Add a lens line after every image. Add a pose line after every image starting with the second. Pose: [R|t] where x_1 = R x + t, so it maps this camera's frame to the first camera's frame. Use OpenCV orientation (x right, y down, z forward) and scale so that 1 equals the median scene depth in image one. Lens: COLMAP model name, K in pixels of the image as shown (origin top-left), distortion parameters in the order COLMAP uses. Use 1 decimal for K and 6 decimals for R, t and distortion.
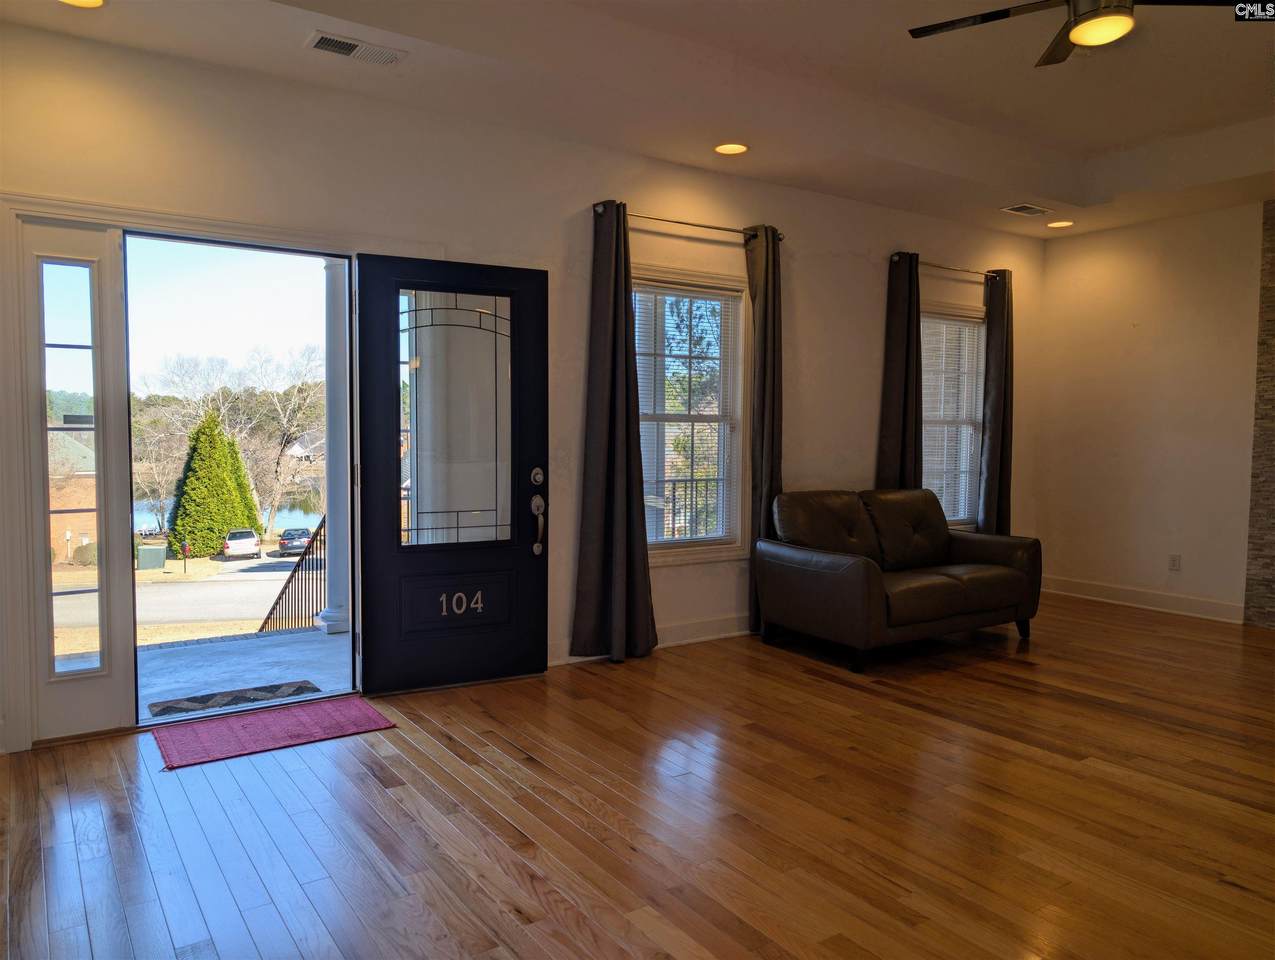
lens RADIAL K [[908.5, 0, 637.5], [0, 908.5, 480.0], [0, 0, 1]] dist [0.028626, -0.026658]
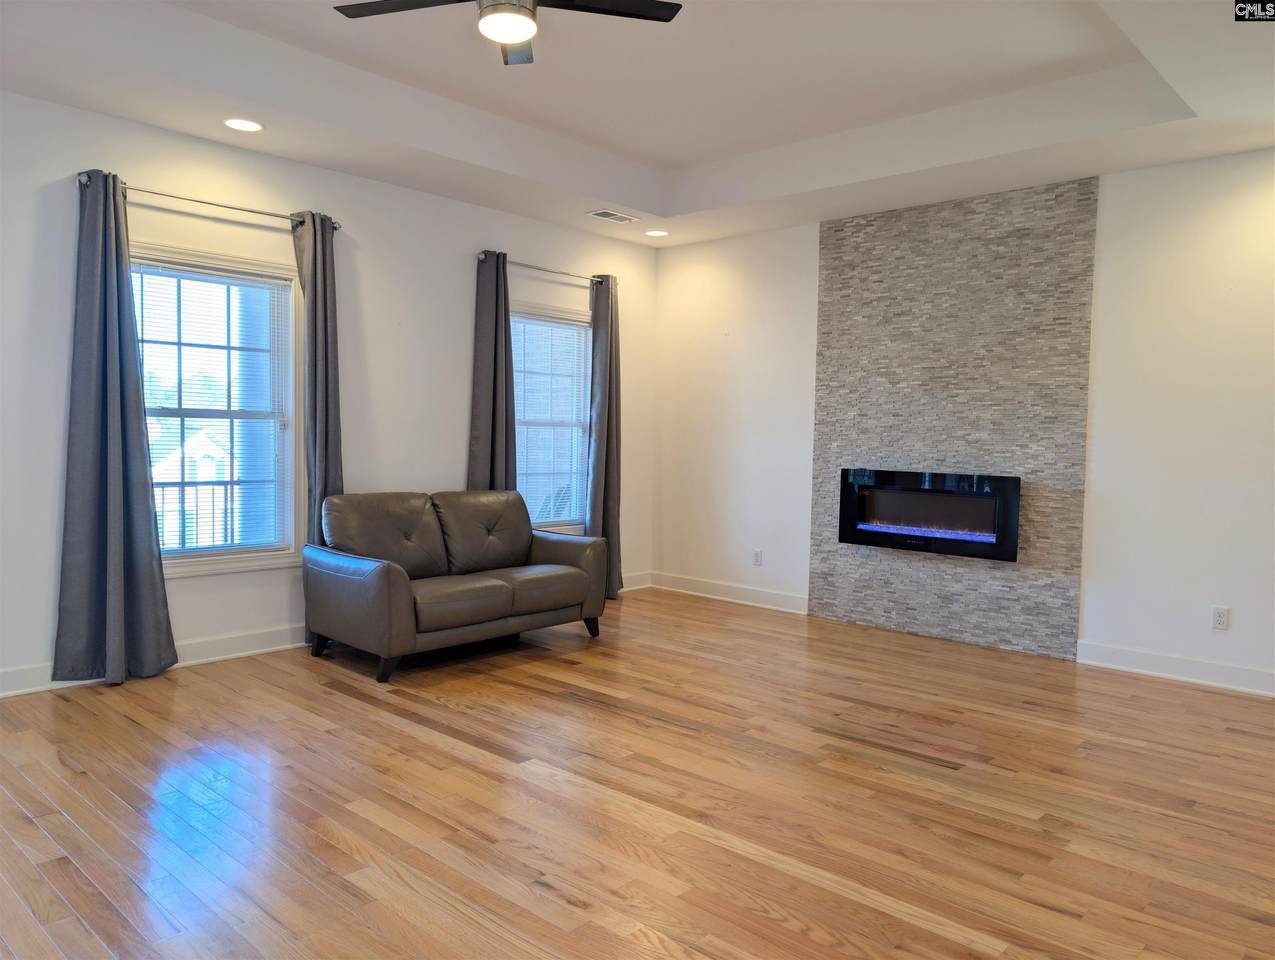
lens RADIAL K [[908.5, 0, 637.5], [0, 908.5, 480.0], [0, 0, 1]] dist [0.028626, -0.026658]
pose [[0.974308, -0.002122, 0.225210, 0.251393], [0.002956, 0.999990, -0.003365, 0.002413], [-0.225200, 0.003944, 0.974304, 0.003833]]
